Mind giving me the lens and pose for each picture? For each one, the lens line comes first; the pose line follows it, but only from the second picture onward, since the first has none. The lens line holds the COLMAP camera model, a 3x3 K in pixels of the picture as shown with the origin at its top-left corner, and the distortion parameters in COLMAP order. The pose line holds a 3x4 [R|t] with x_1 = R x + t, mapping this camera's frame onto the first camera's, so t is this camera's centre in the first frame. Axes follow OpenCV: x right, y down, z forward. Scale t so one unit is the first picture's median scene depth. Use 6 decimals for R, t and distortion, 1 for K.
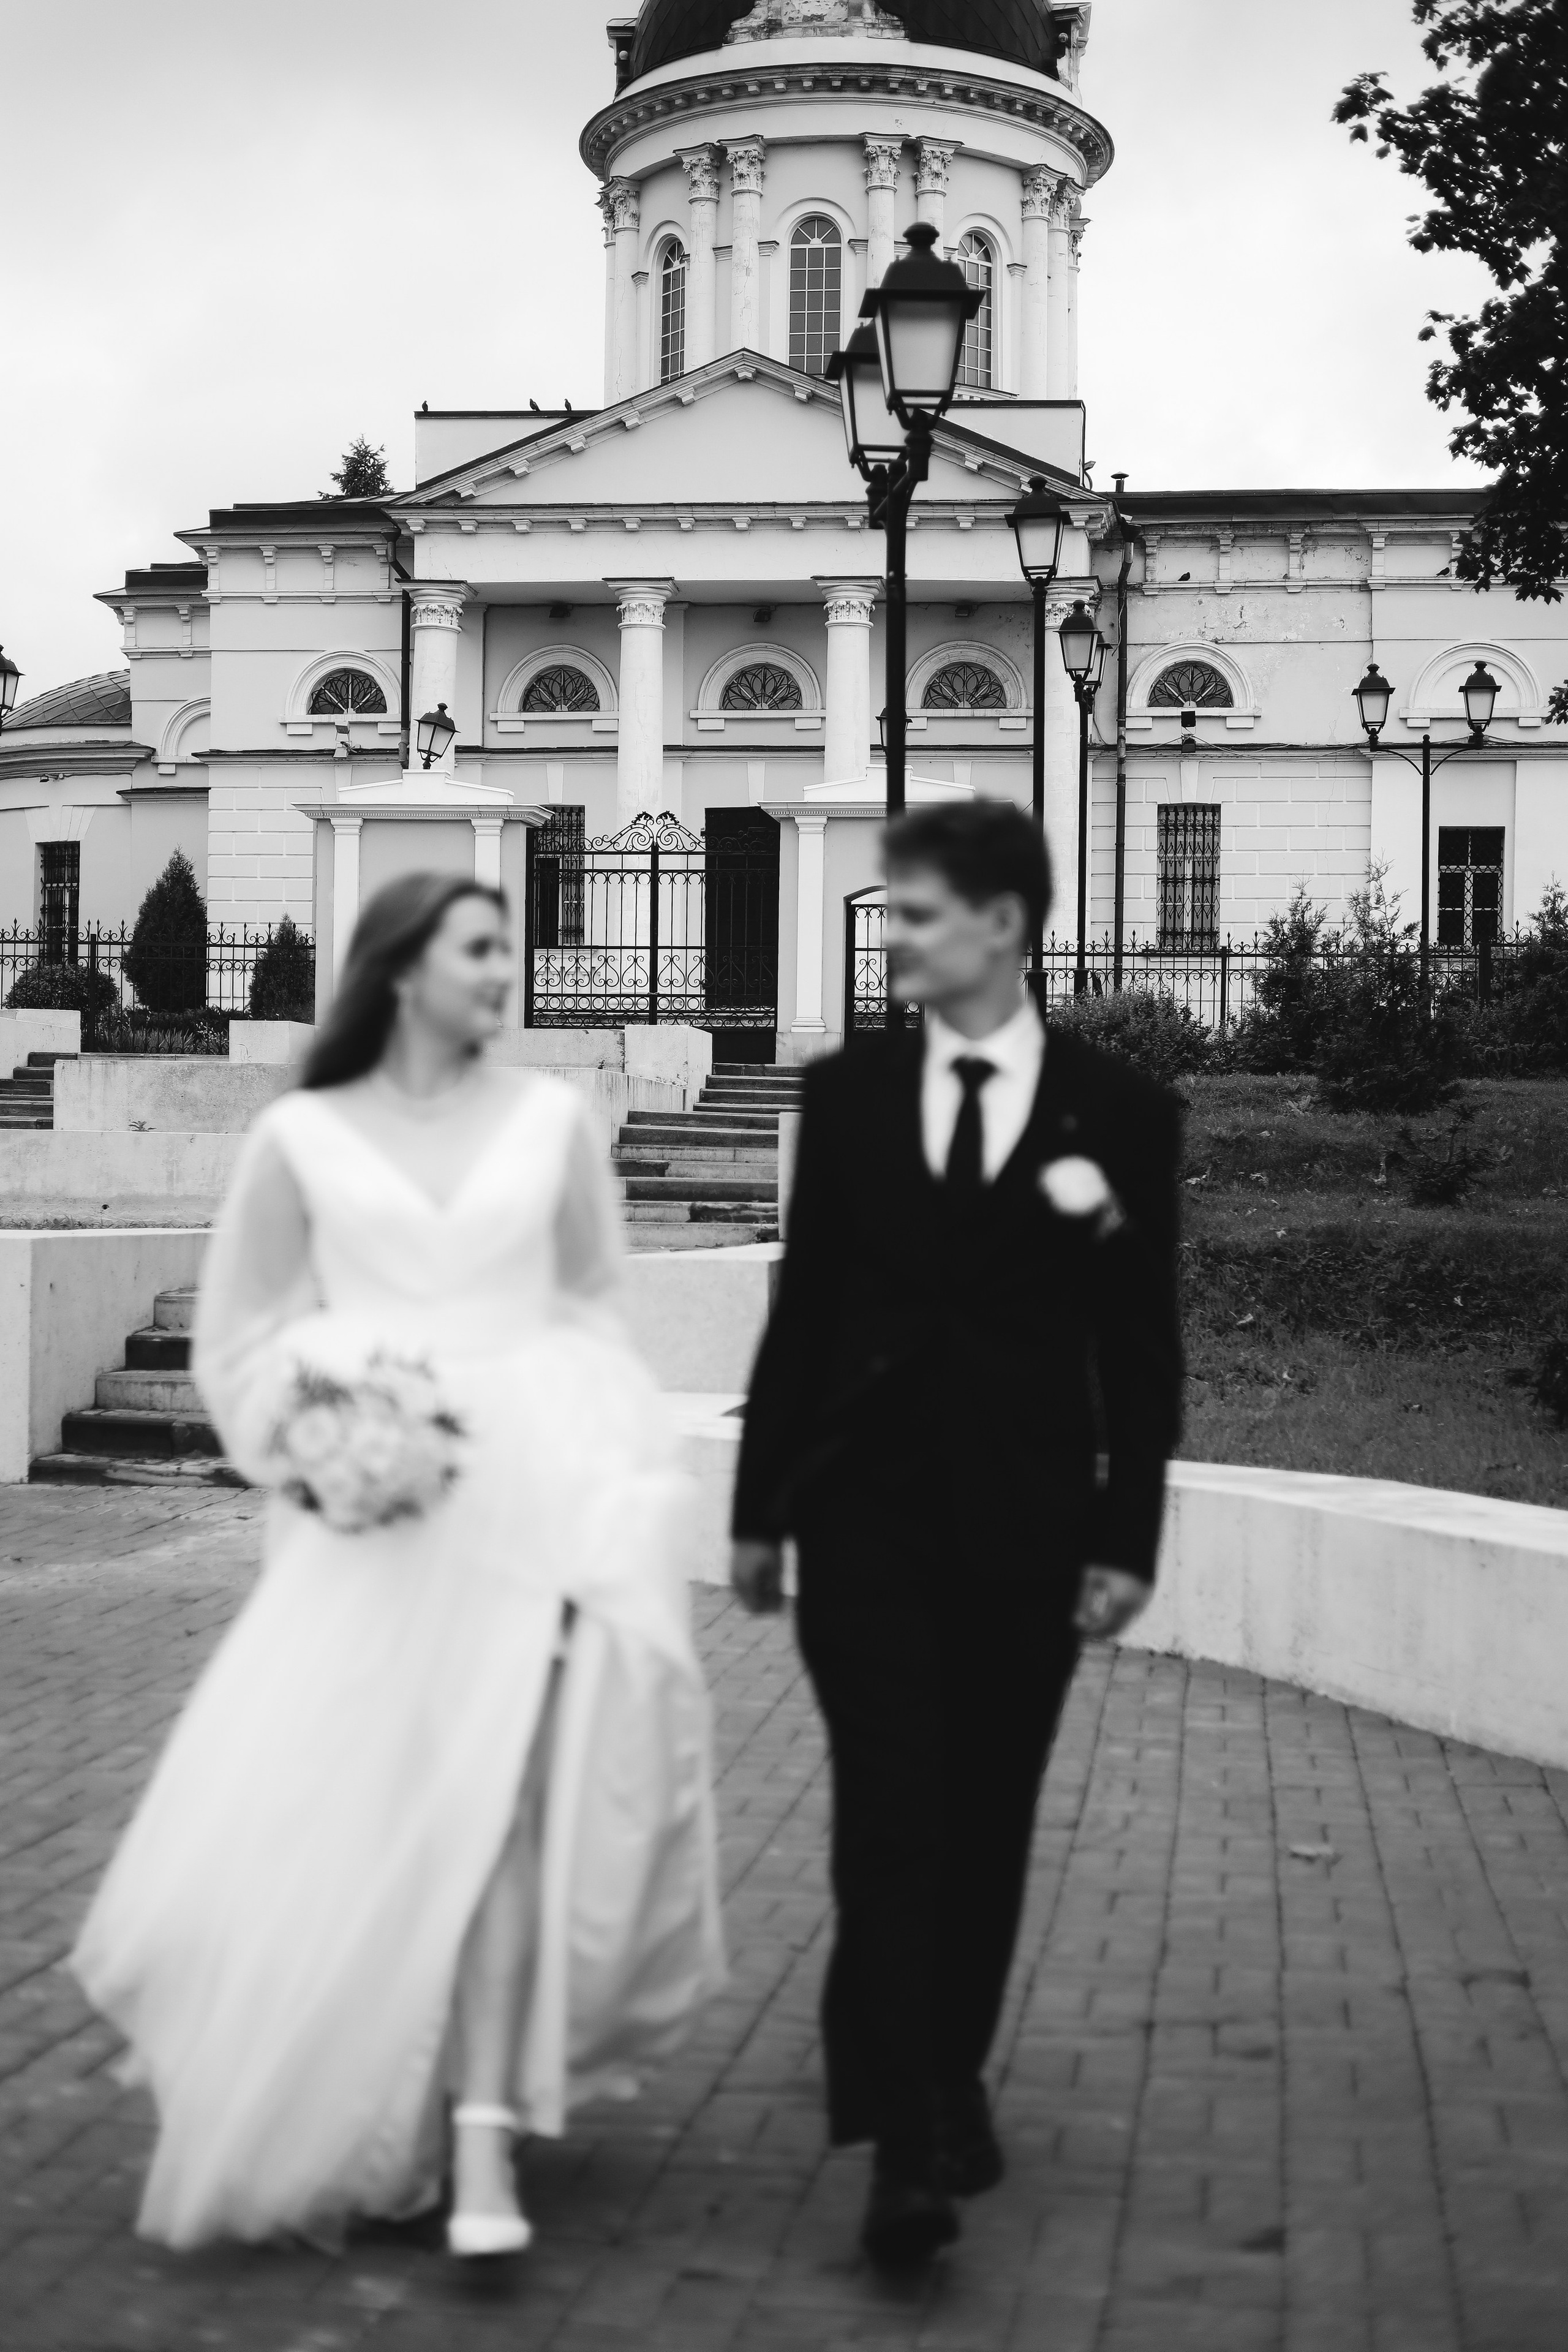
lens RADIAL K [[3235.4, 0, 784.0], [0, 3235.4, 1176.0], [0, 0, 1]] dist [0.032897, -0.106926]
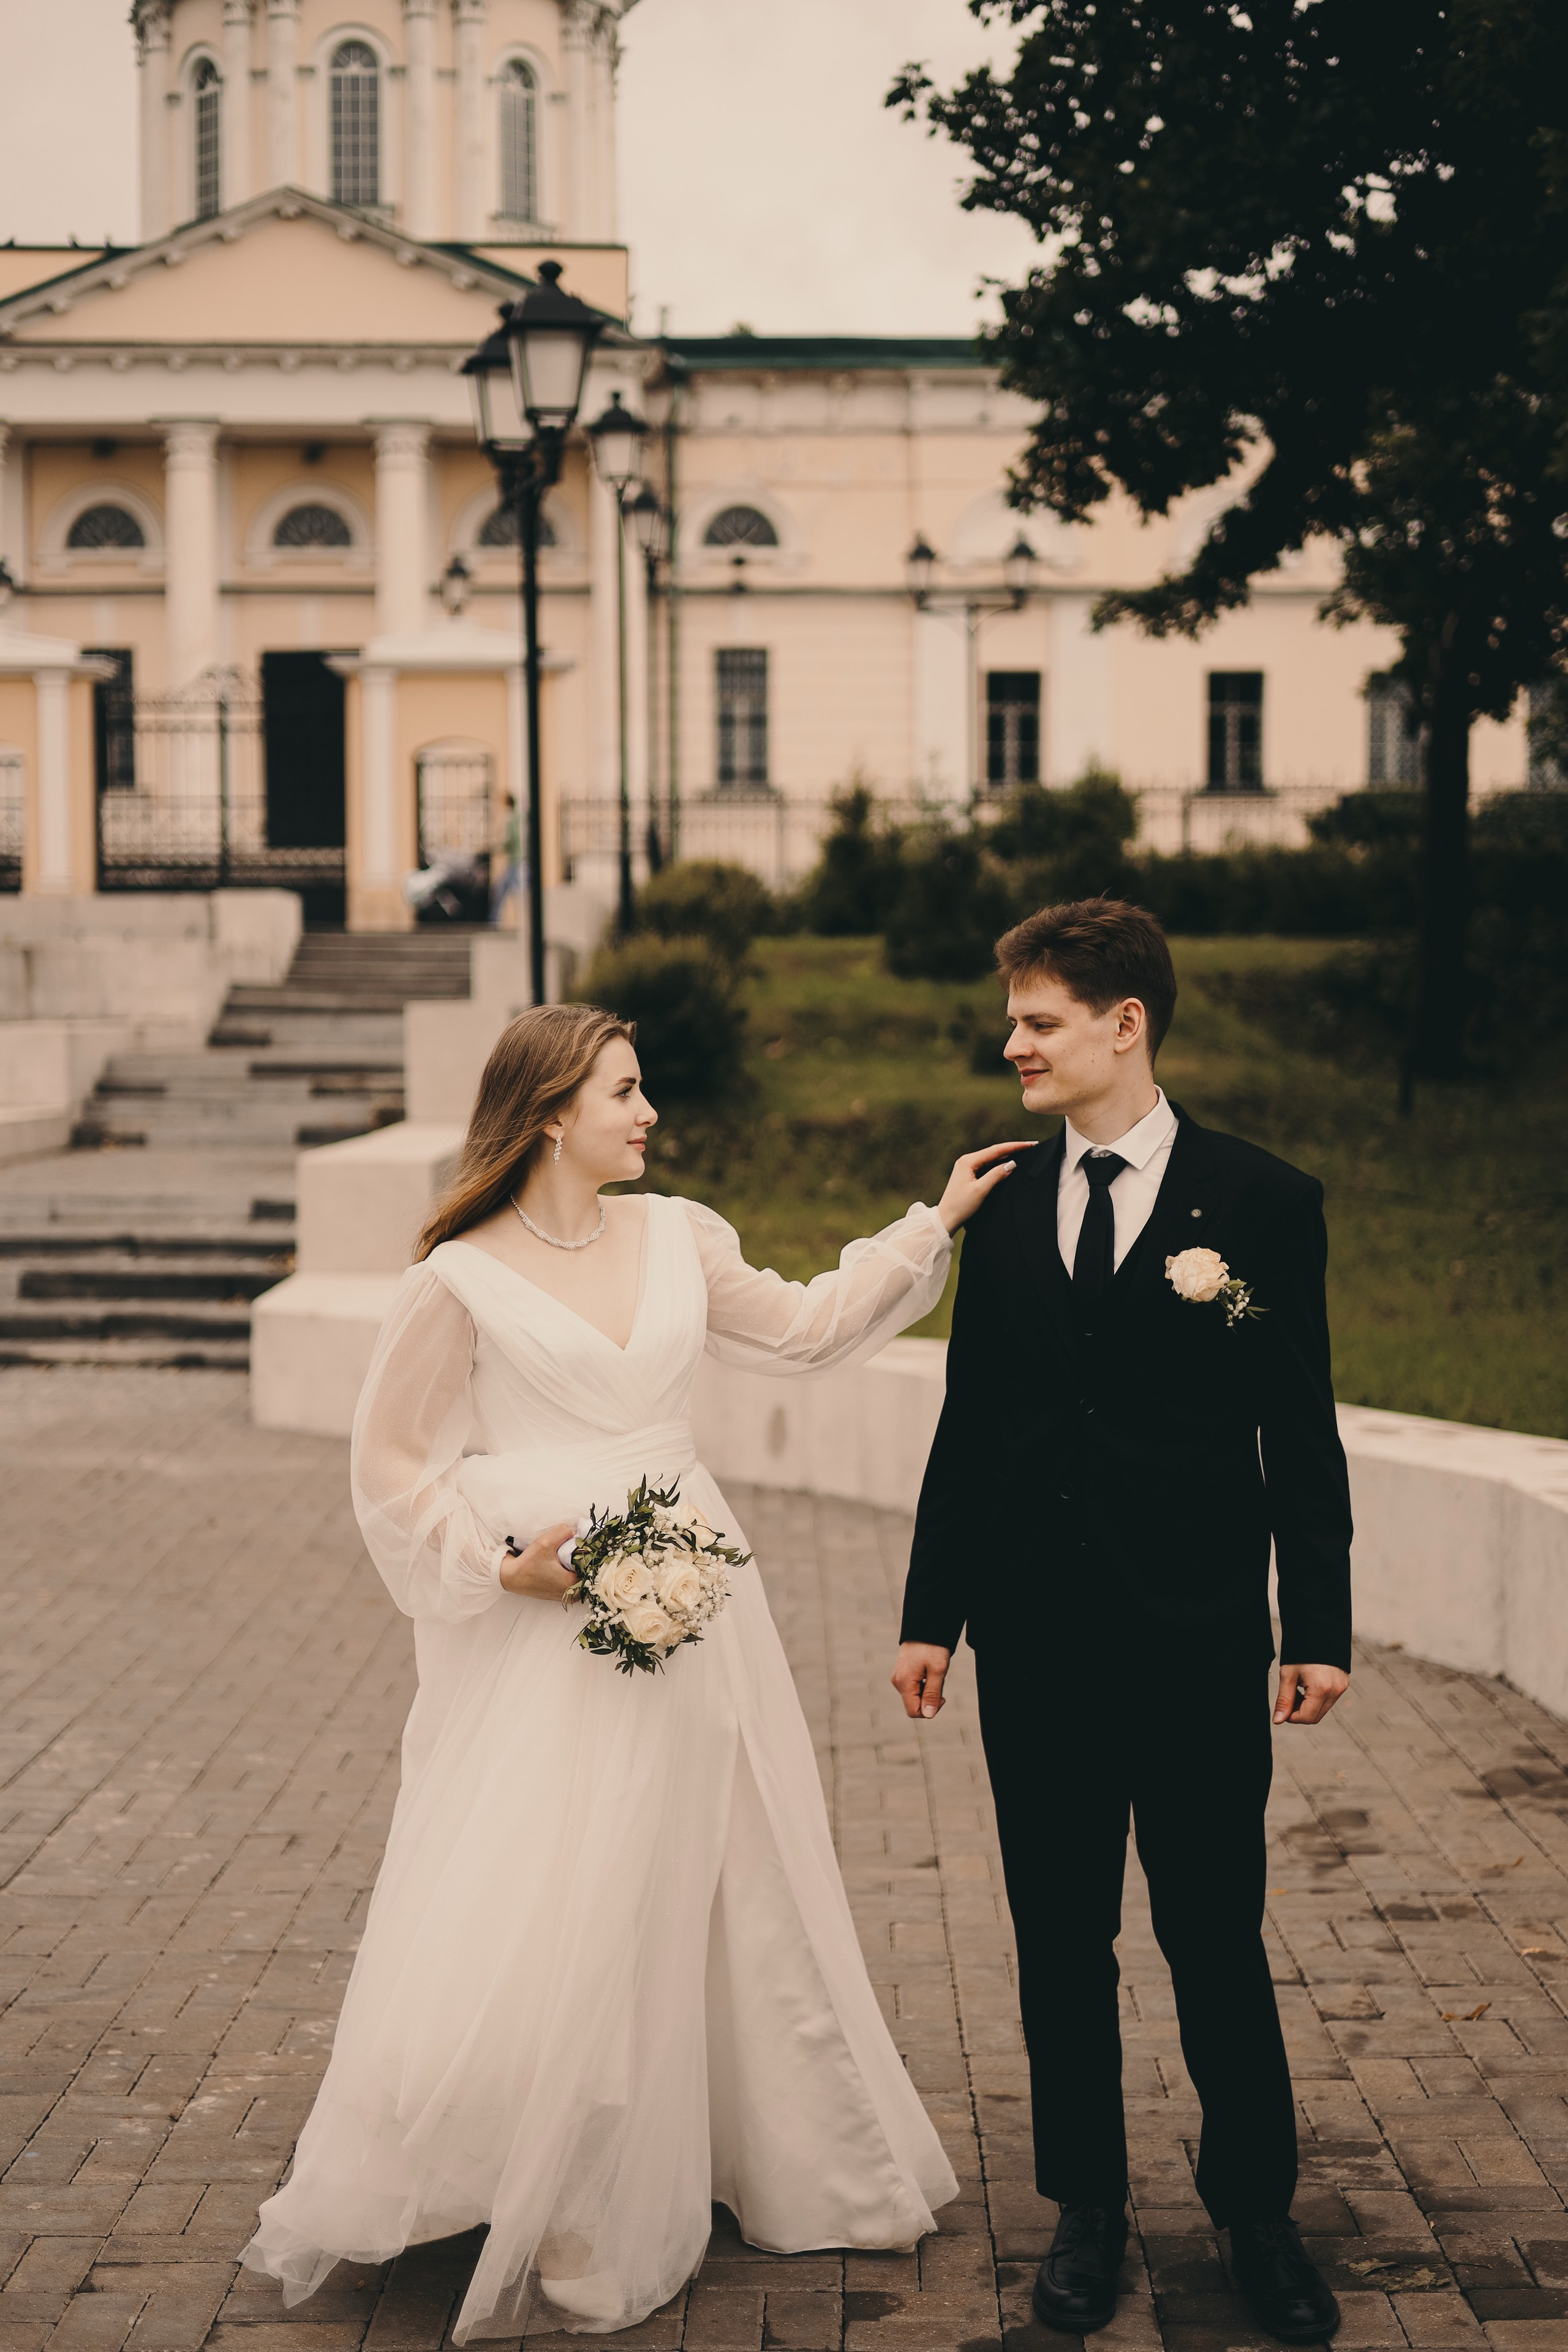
lens RADIAL K [[3373.3, 0, 784.0], [0, 3373.3, 1176.0], [0, 0, 1]] dist [0.007470, -0.107374]
pose [[0.989855, -0.023261, 0.140161, -0.018427], [0.015202, 0.998183, 0.058299, -0.013593], [-0.141263, -0.055577, 0.988411, -0.077239]]
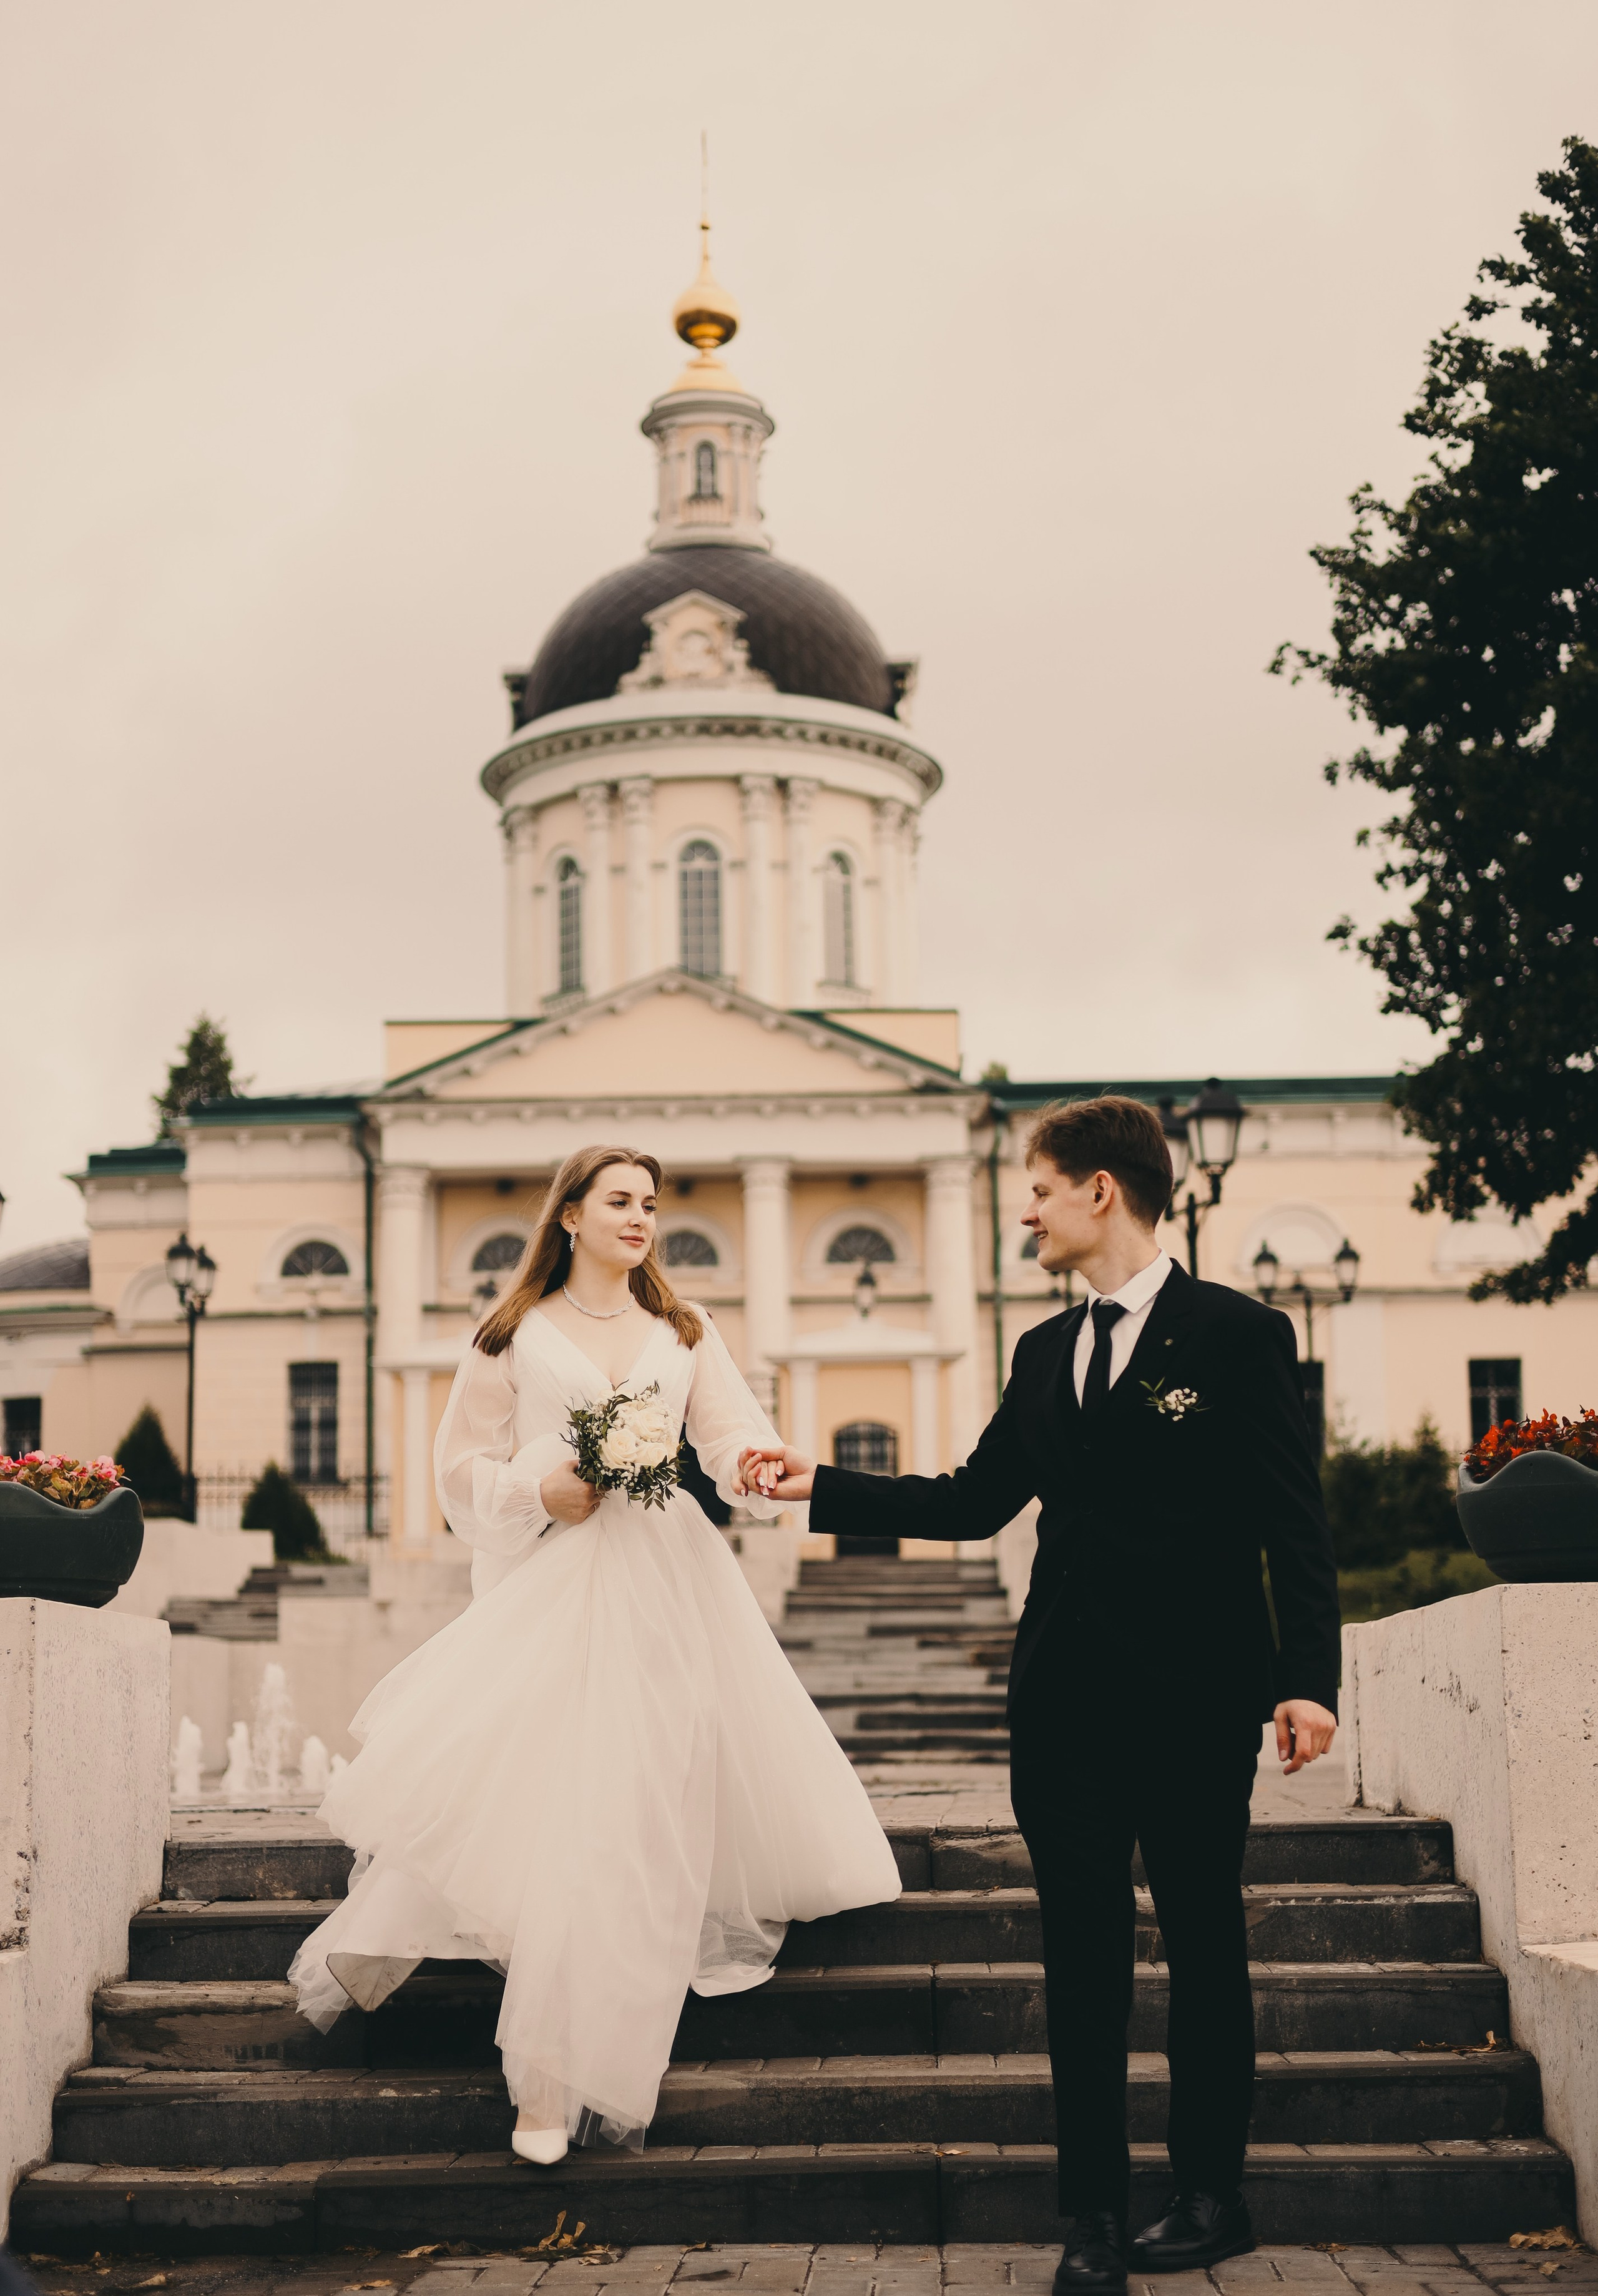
lens RADIAL K [[3638.8, 0, 751.0], [0, 3638.8, 1200.8], [0, 0, 1]] dist [0.292616, -6.182103]
pose [[0.994656, -0.014308, 0.102249, -0.157444], [0.029310, 0.988737, -0.146763, 0.030949], [-0.098997, 0.148975, 0.983873, -0.380572]]
